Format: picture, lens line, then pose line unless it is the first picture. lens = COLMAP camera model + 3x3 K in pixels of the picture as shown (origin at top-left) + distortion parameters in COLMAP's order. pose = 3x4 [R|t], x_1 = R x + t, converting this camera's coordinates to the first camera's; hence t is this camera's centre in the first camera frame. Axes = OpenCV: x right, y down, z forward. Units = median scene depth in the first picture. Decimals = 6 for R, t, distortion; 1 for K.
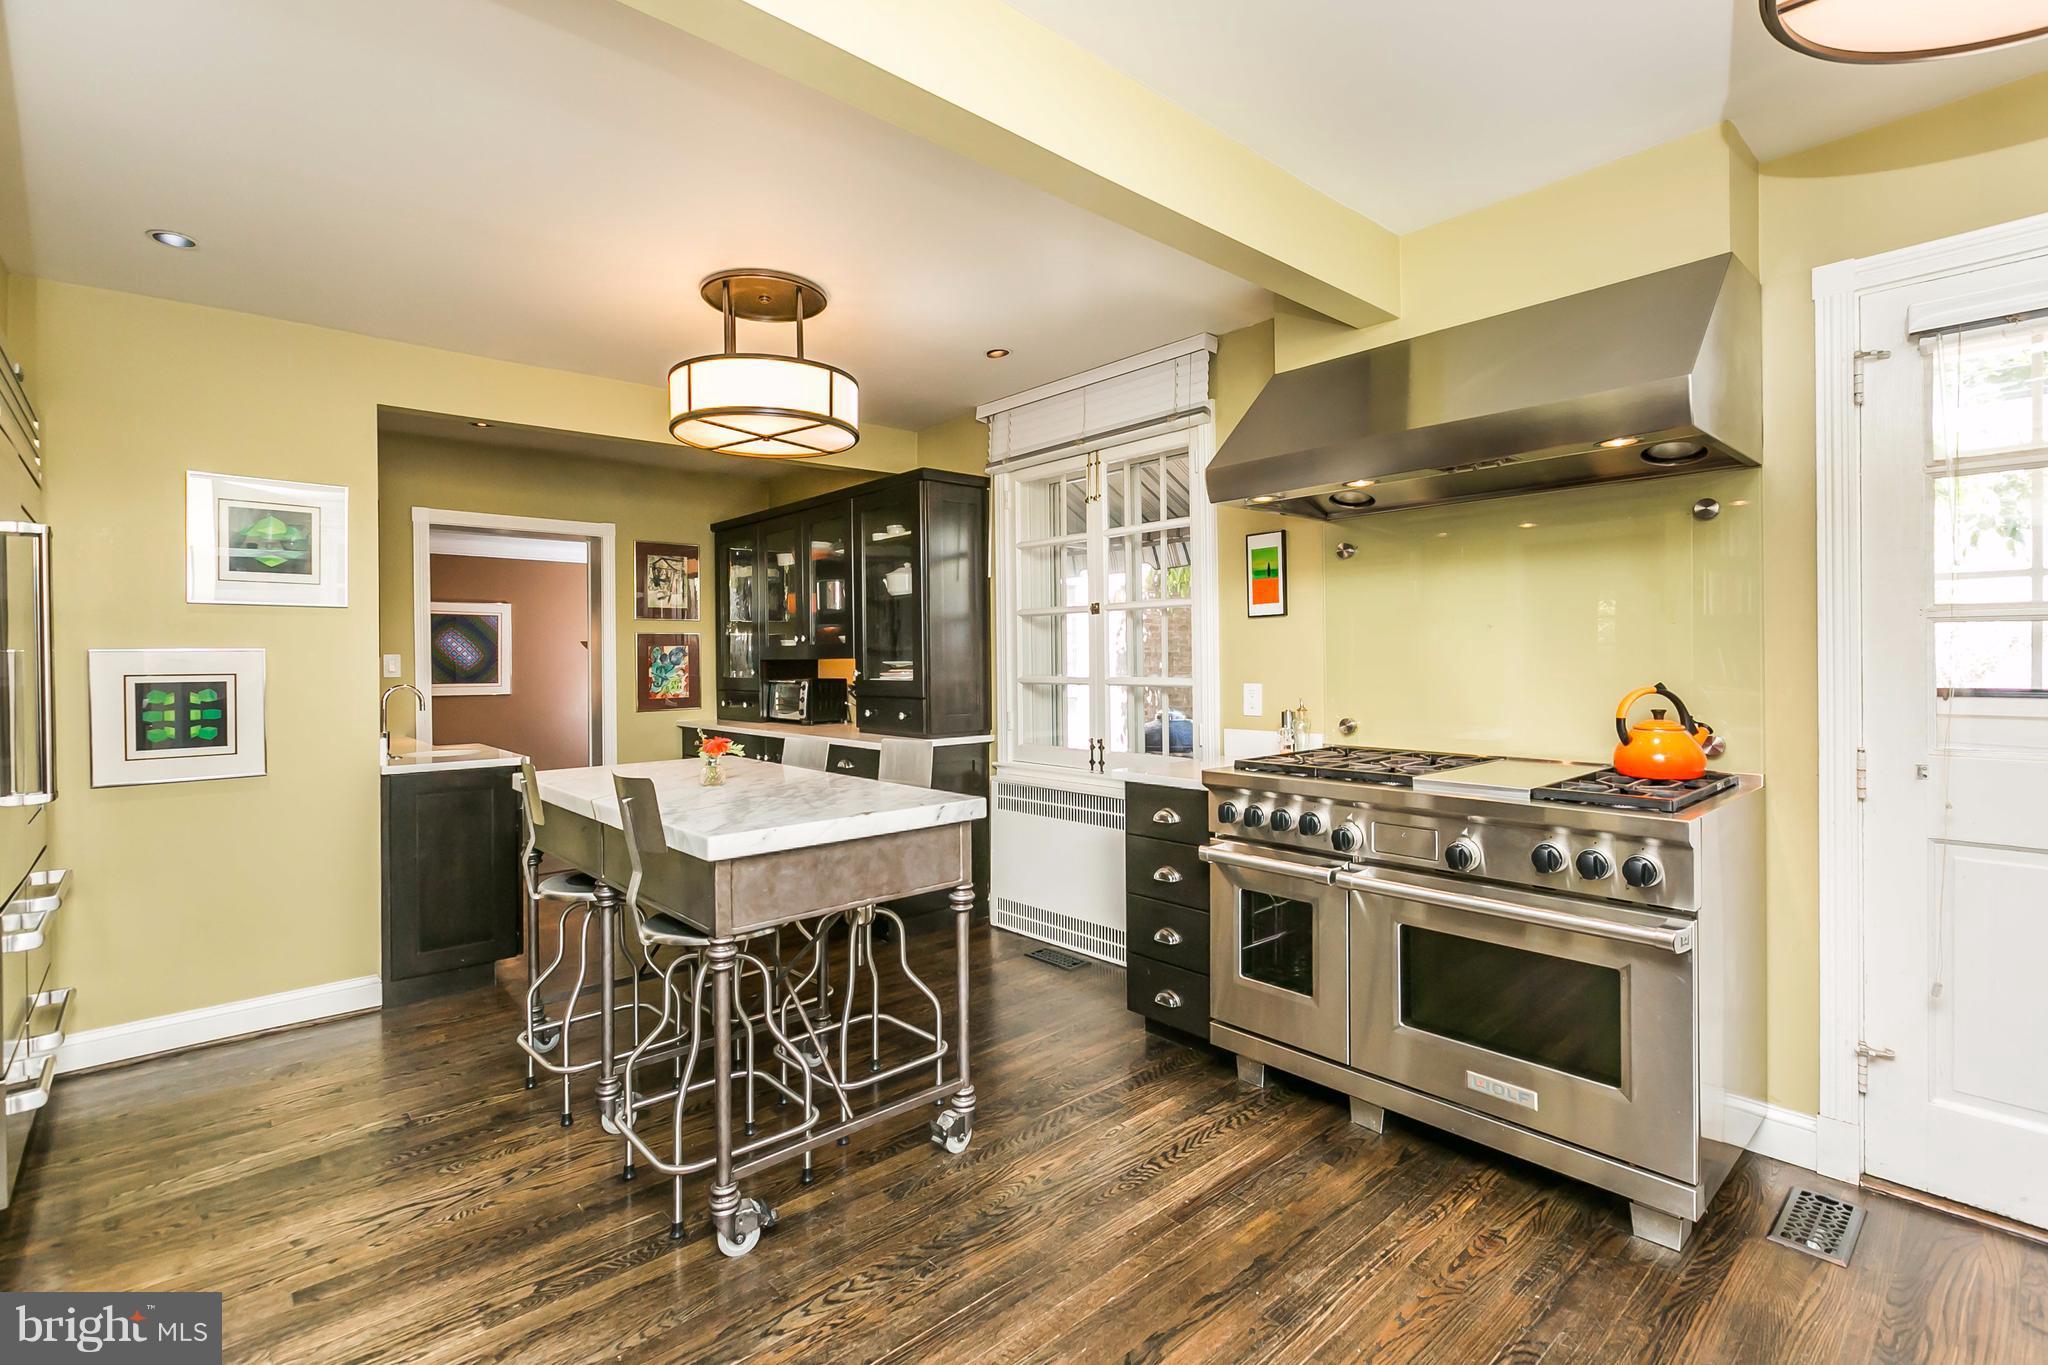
lens RADIAL K [[948.3, 0, 1019.3], [0, 948.3, 660.2], [0, 0, 1]] dist [0.000029, -0.000136]
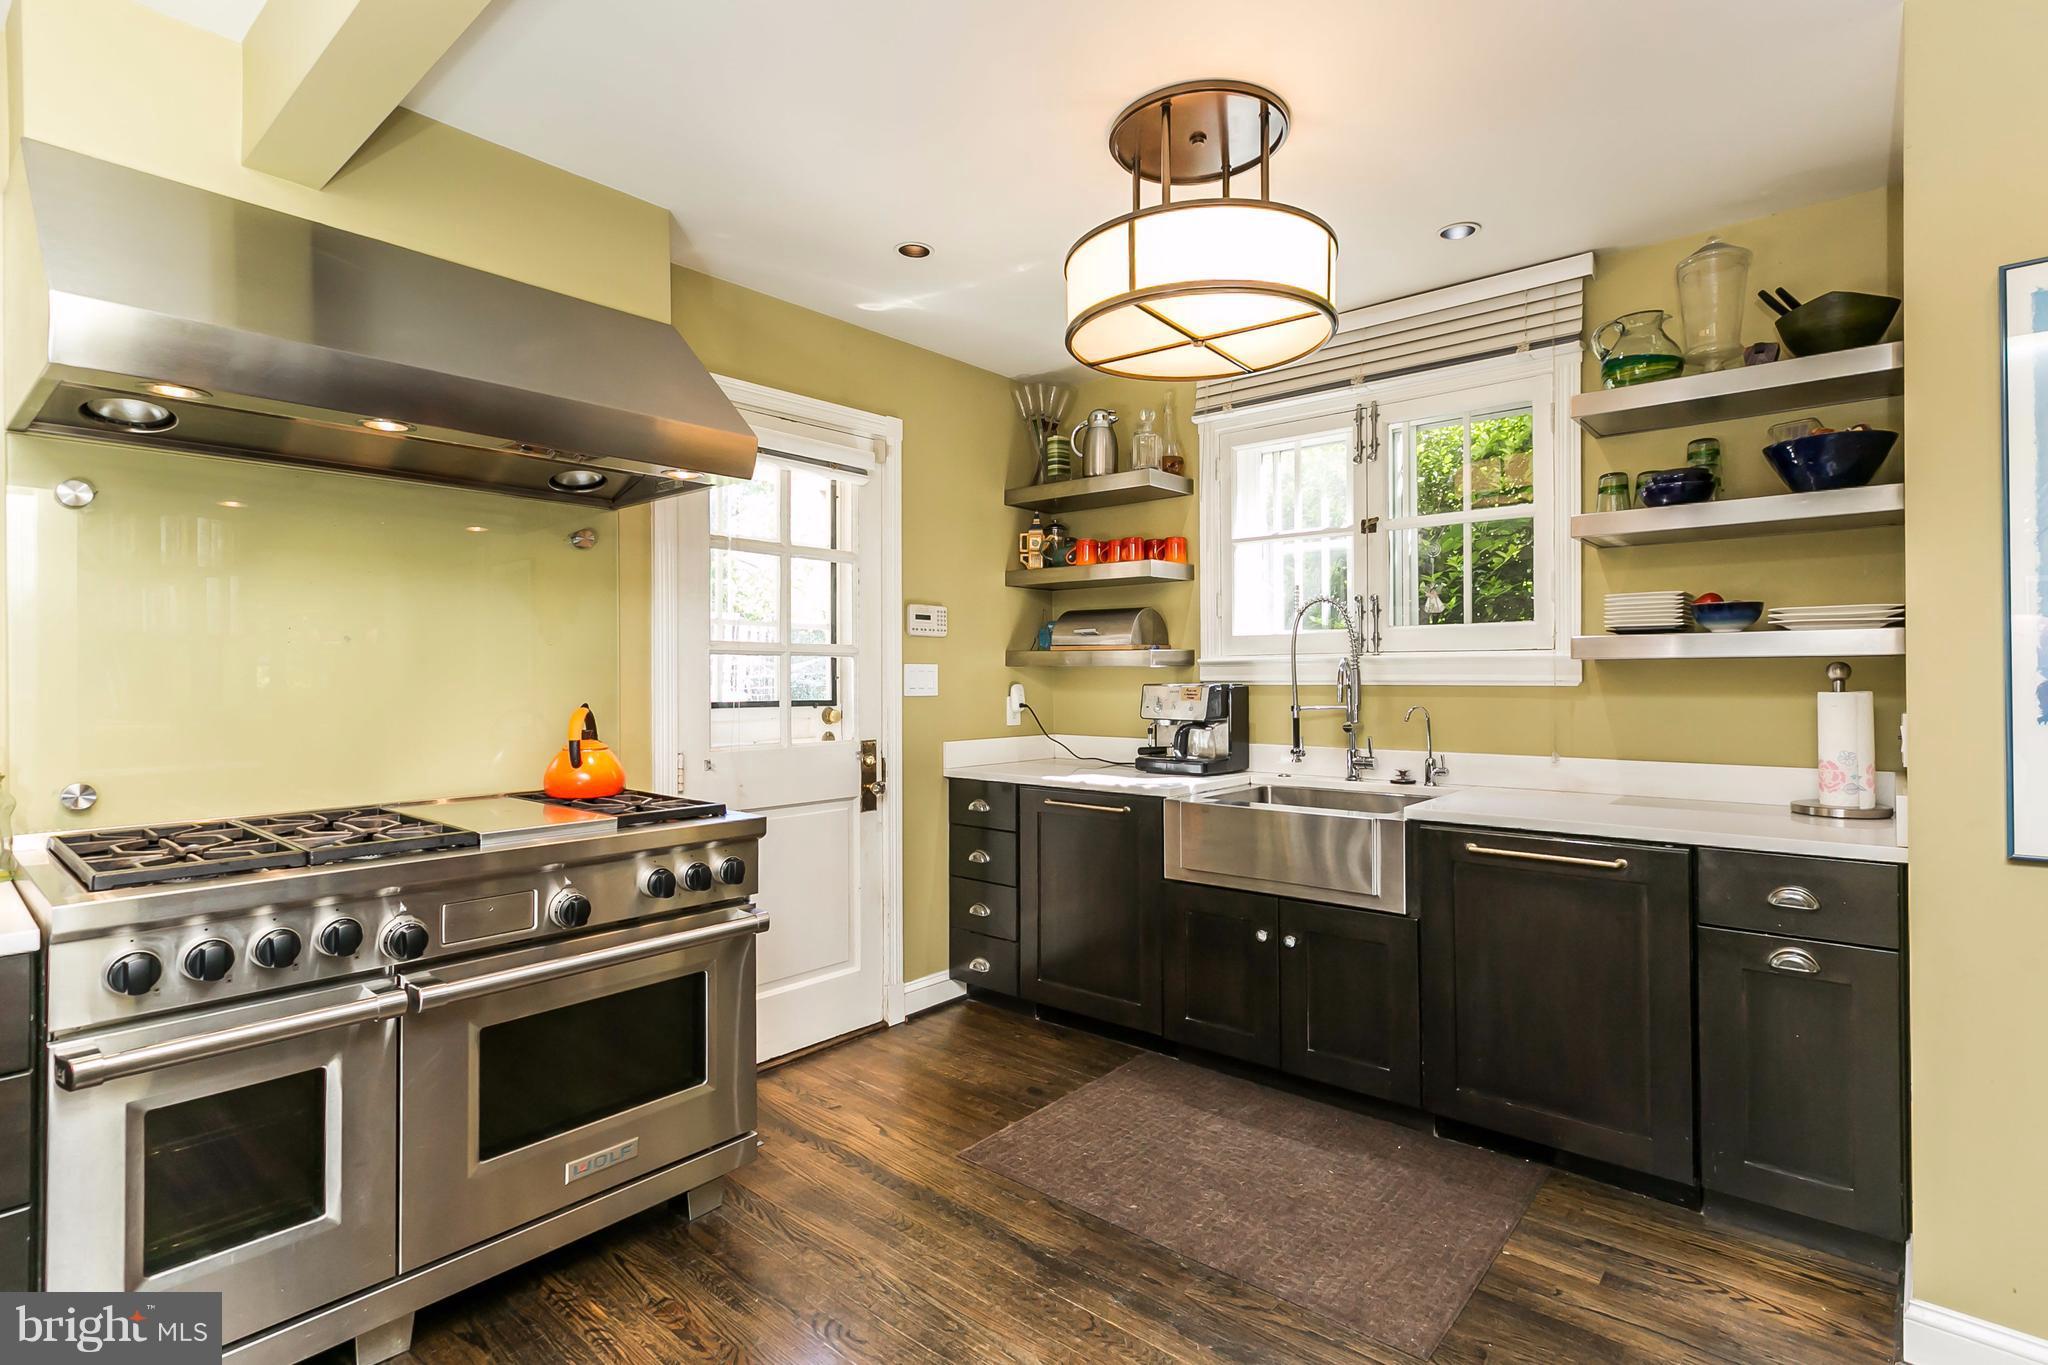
lens RADIAL K [[948.0, 0, 1048.0], [0, 948.0, 679.5], [0, 0, 1]] dist [0.000806, 0.000376]
pose [[-0.122740, 0.005811, 0.992422, -0.374297], [0.006475, 0.999966, -0.005055, 0.005377], [-0.992418, 0.005805, -0.122773, 0.589502]]
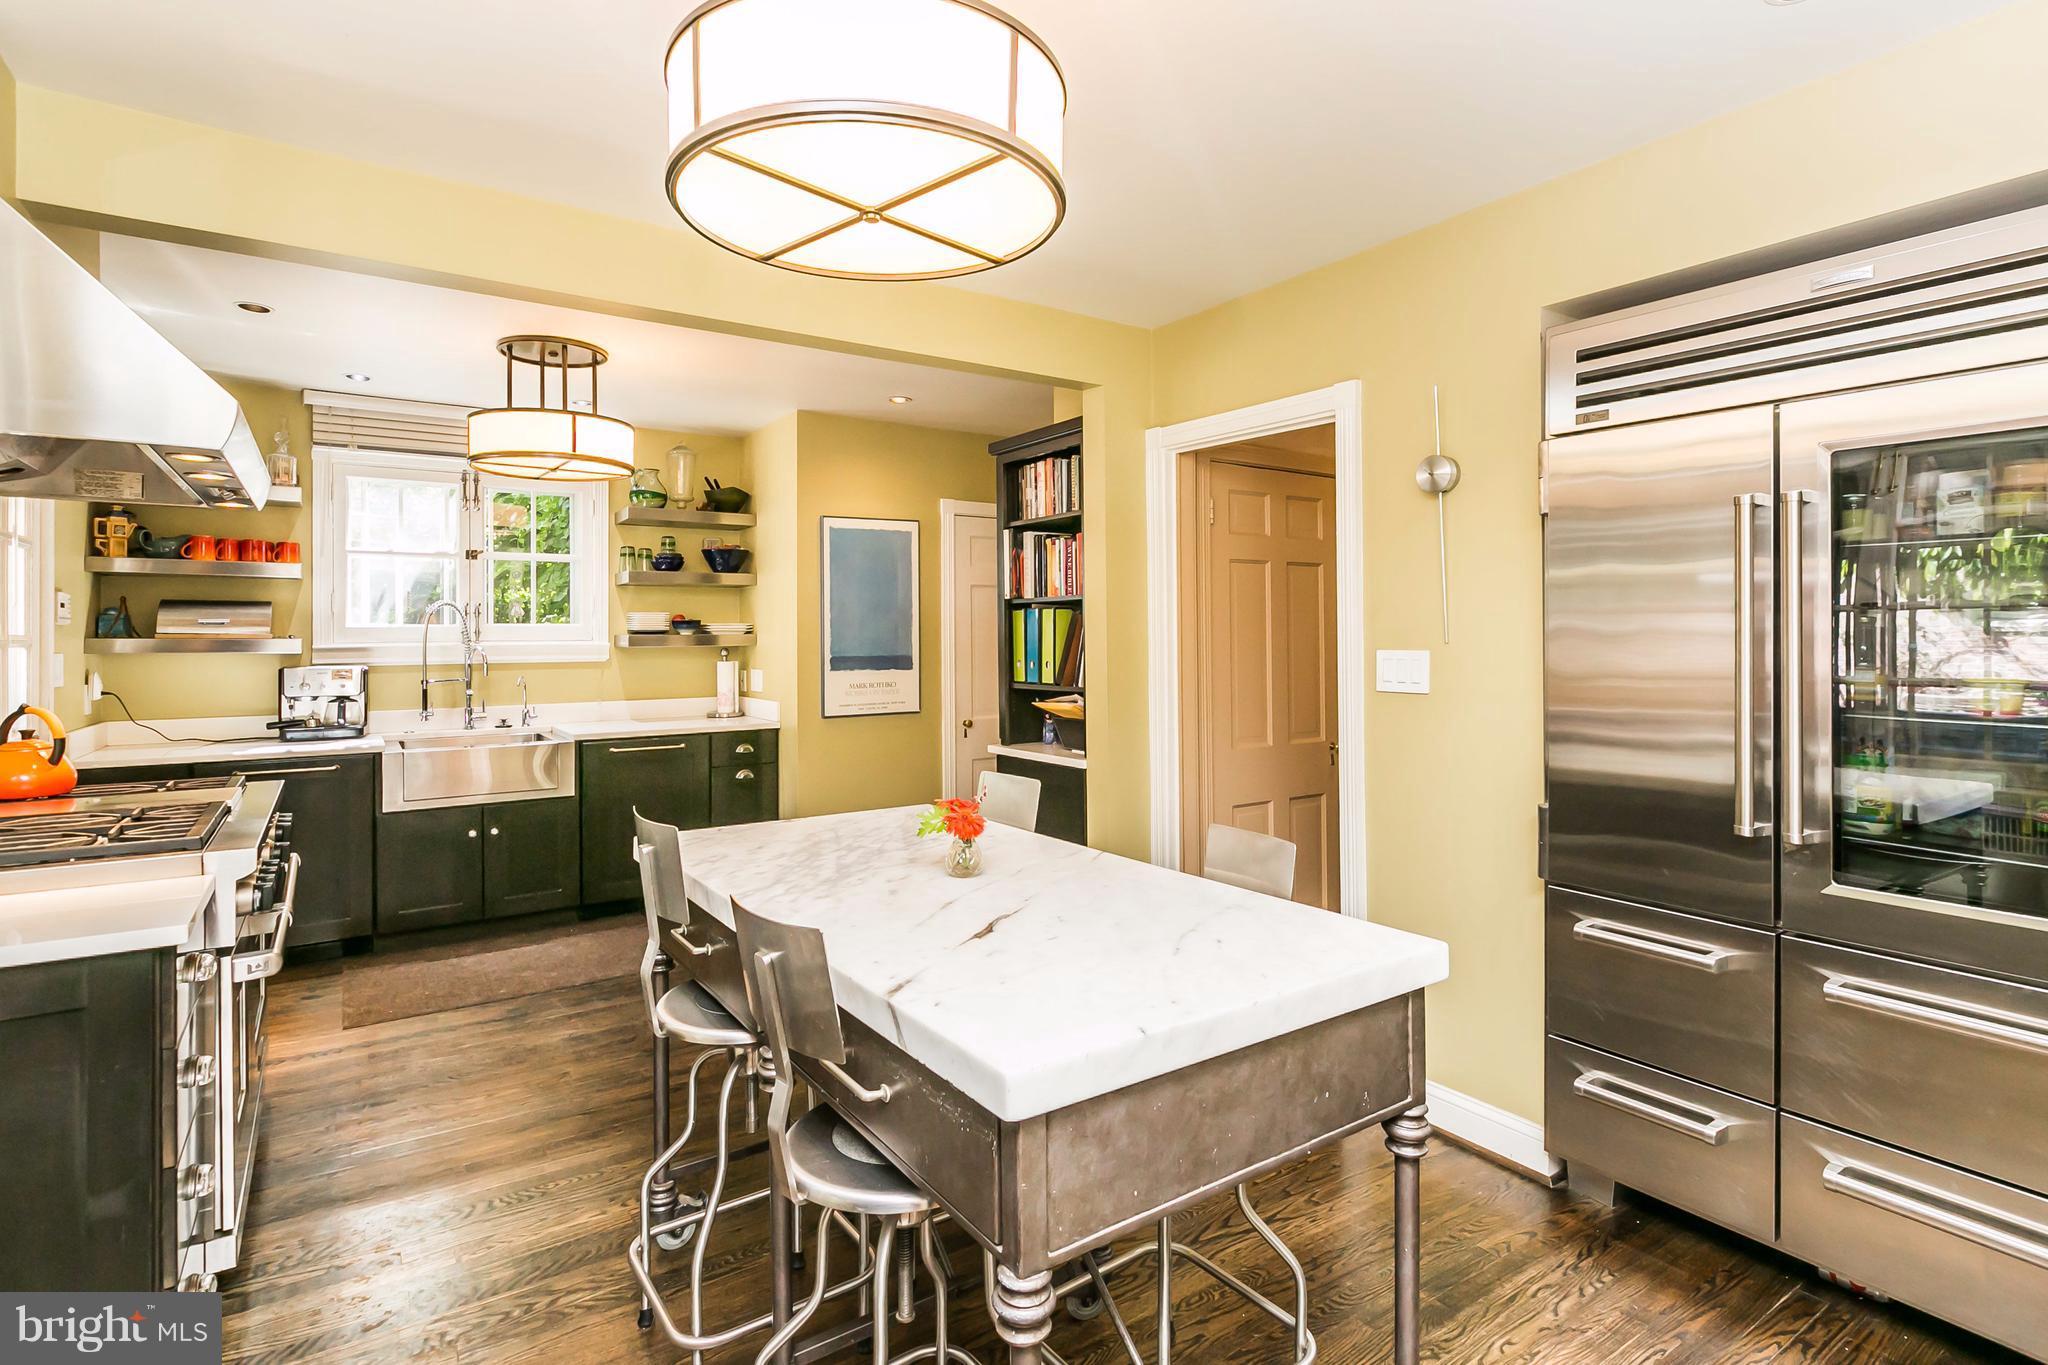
lens RADIAL K [[1005.7, 0, 1022.7], [0, 1005.7, 627.3], [0, 0, 1]] dist [0.000723, 0.000118]
pose [[-0.992600, 0.011237, 0.120912, -0.470174], [0.010884, 0.999934, -0.003583, -0.040639], [-0.120944, -0.002241, -0.992657, 1.779365]]
